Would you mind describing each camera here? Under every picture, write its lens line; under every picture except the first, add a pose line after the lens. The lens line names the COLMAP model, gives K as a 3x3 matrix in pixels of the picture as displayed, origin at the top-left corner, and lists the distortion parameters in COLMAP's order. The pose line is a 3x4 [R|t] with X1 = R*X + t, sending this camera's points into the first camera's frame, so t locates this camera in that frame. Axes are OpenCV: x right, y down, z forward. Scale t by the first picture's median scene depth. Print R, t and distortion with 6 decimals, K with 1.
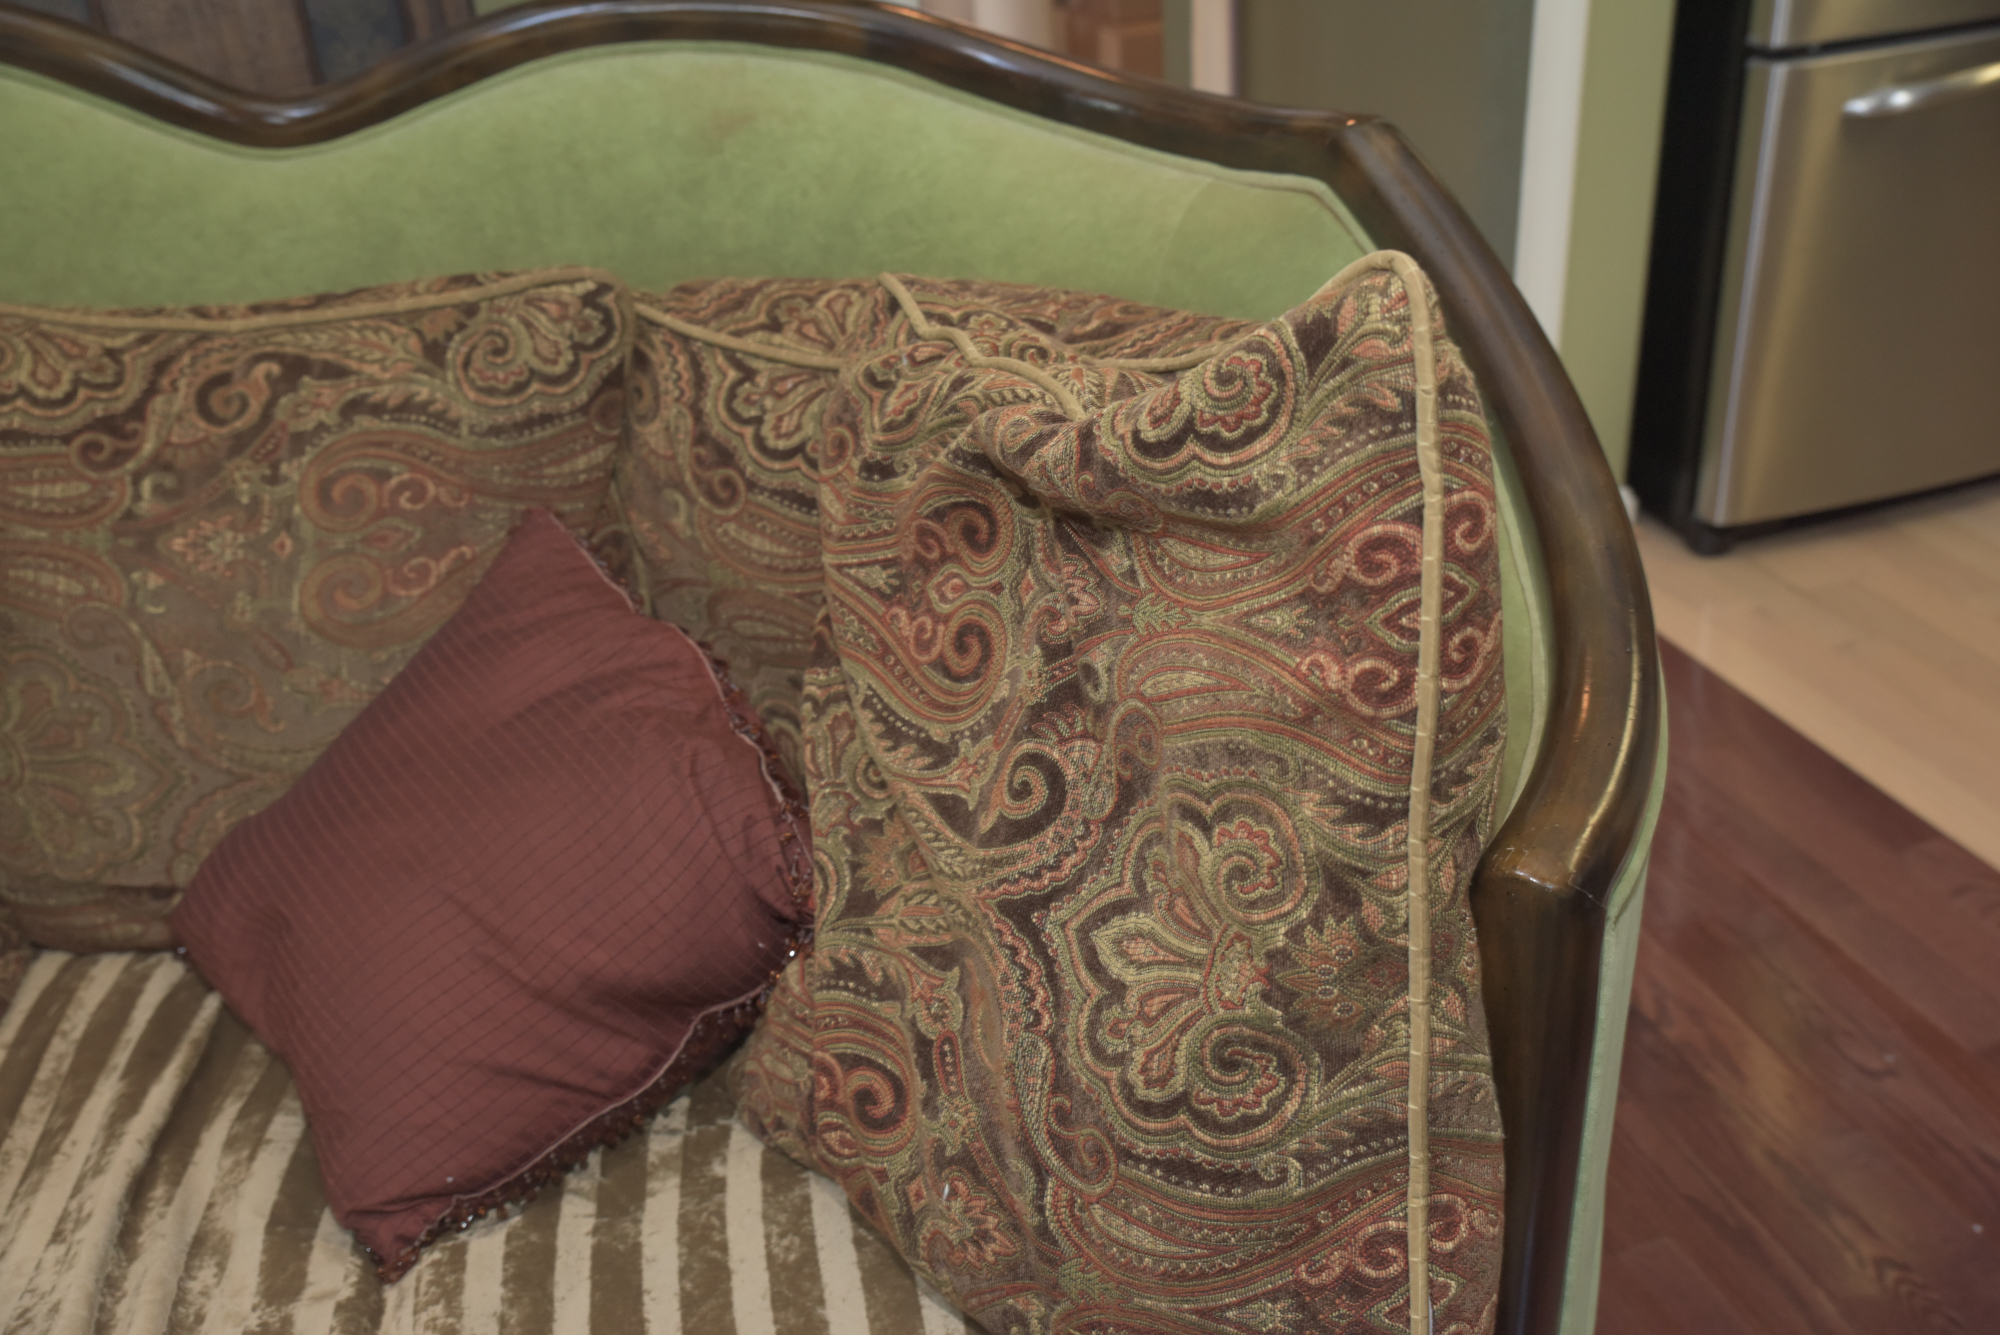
lens RADIAL K [[2016.9, 0, 1001.4], [0, 2016.9, 663.4], [0, 0, 1]] dist [-0.053287, 0.157051]
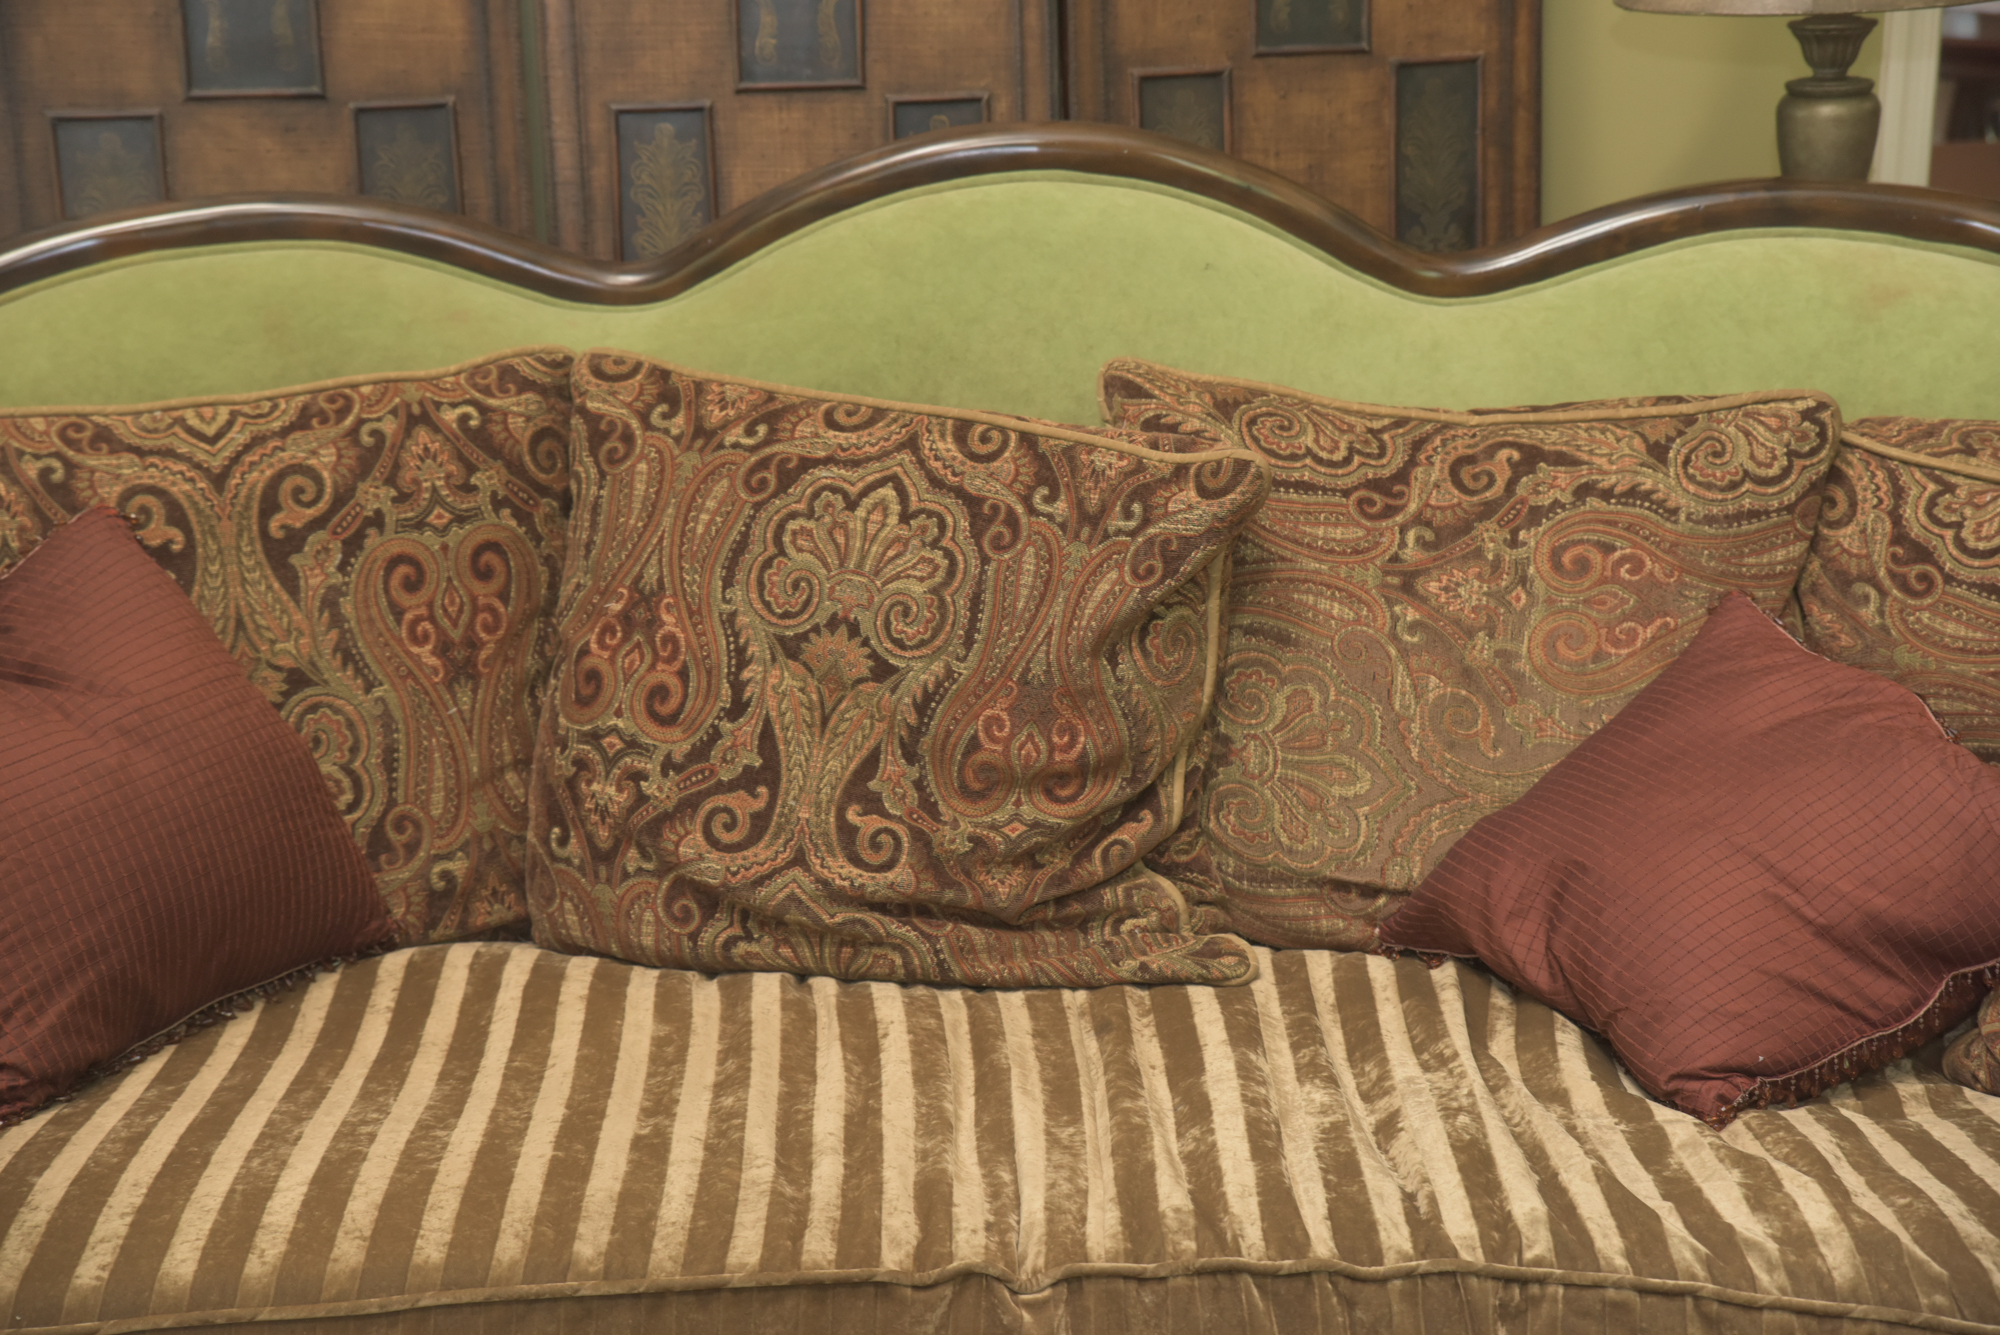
lens RADIAL K [[3245.5, 0, 992.1], [0, 3245.5, 662.2], [0, 0, 1]] dist [0.129688, 0.254317]
pose [[0.989248, 0.087128, -0.117462, -0.437729], [-0.112710, 0.965995, -0.232702, 0.451784], [0.093193, 0.243439, 0.965429, -0.838153]]
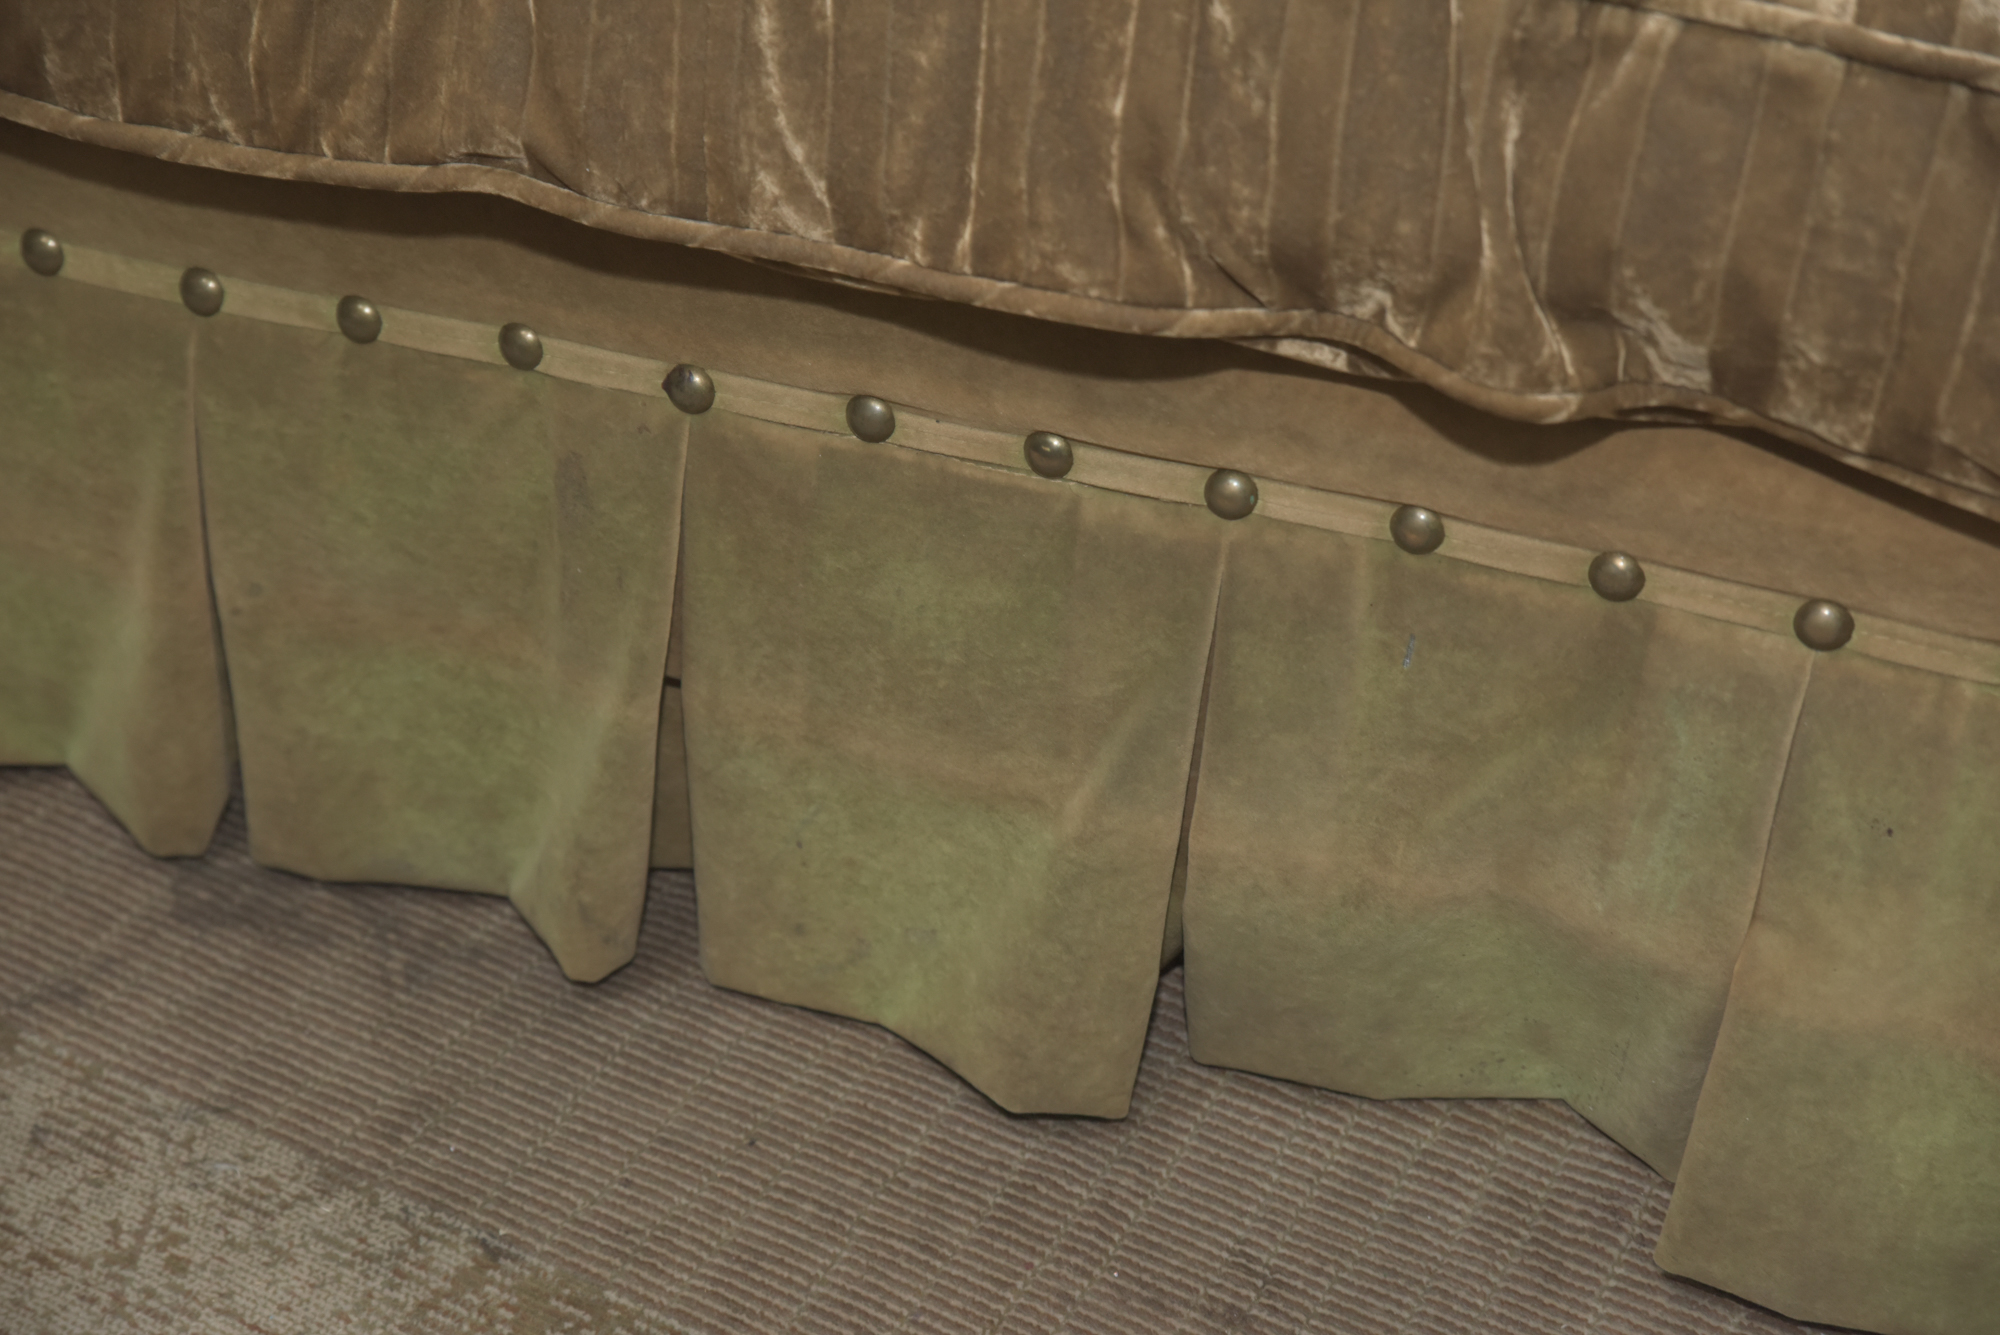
lens RADIAL K [[3207.7, 0, 1001.7], [0, 3207.7, 653.6], [0, 0, 1]] dist [0.121633, 0.125414]
pose [[0.879739, 0.335554, -0.336841, -0.193182], [-0.289972, 0.940110, 0.179190, 0.392115], [0.376796, -0.059966, 0.924353, 0.030781]]
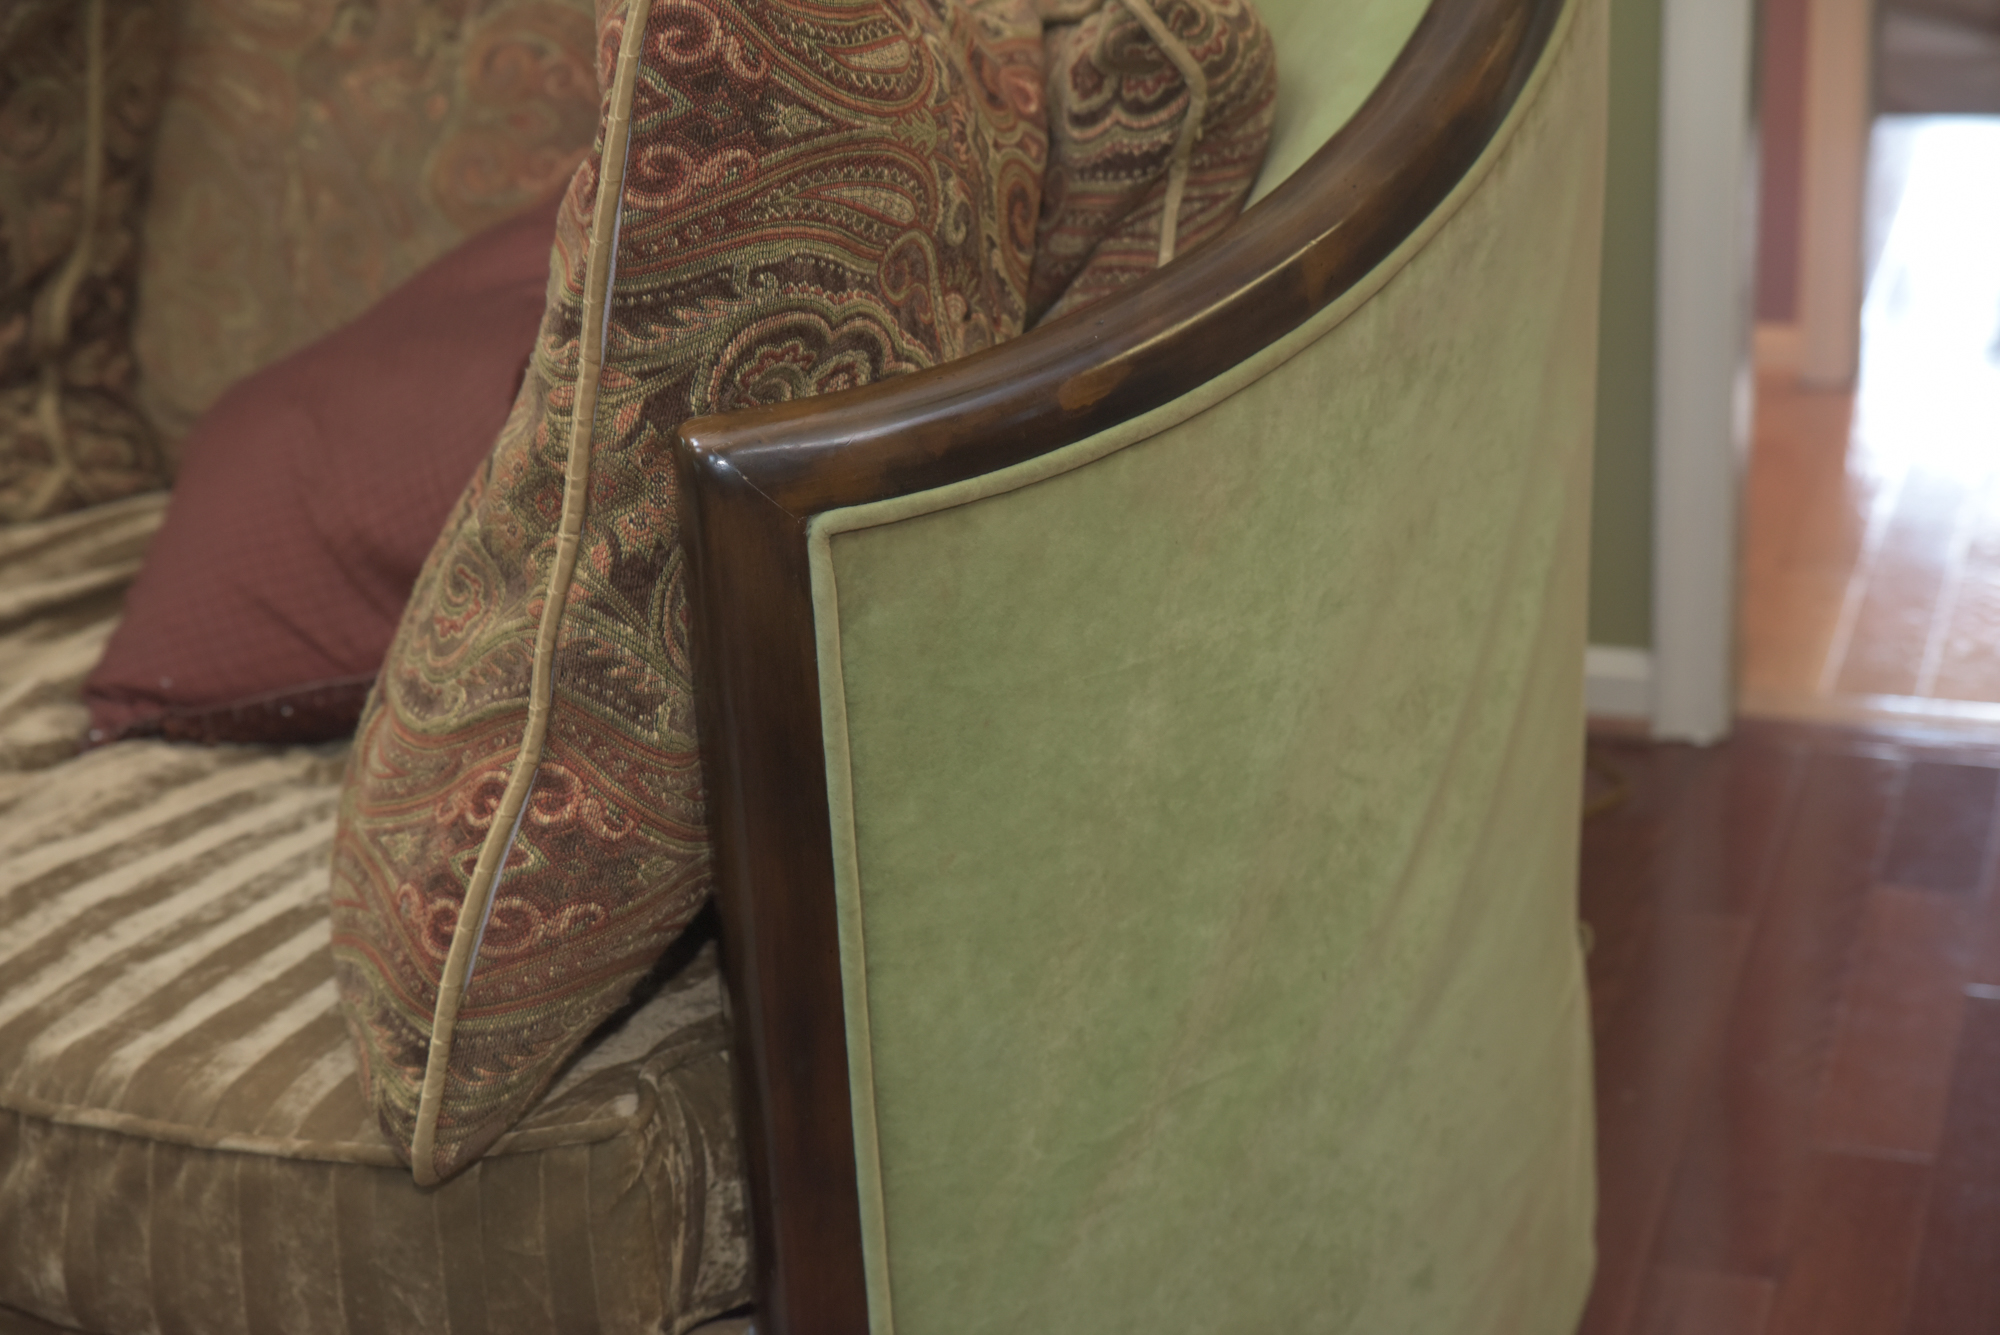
lens RADIAL K [[3507.2, 0, 1000.0], [0, 3507.2, 667.5], [0, 0, 1]] dist [0.149127, 0.169744]
pose [[0.776036, 0.253542, -0.577481, 0.855057], [-0.306372, 0.951892, 0.006214, 0.098463], [0.551275, 0.172102, 0.816380, -0.141638]]
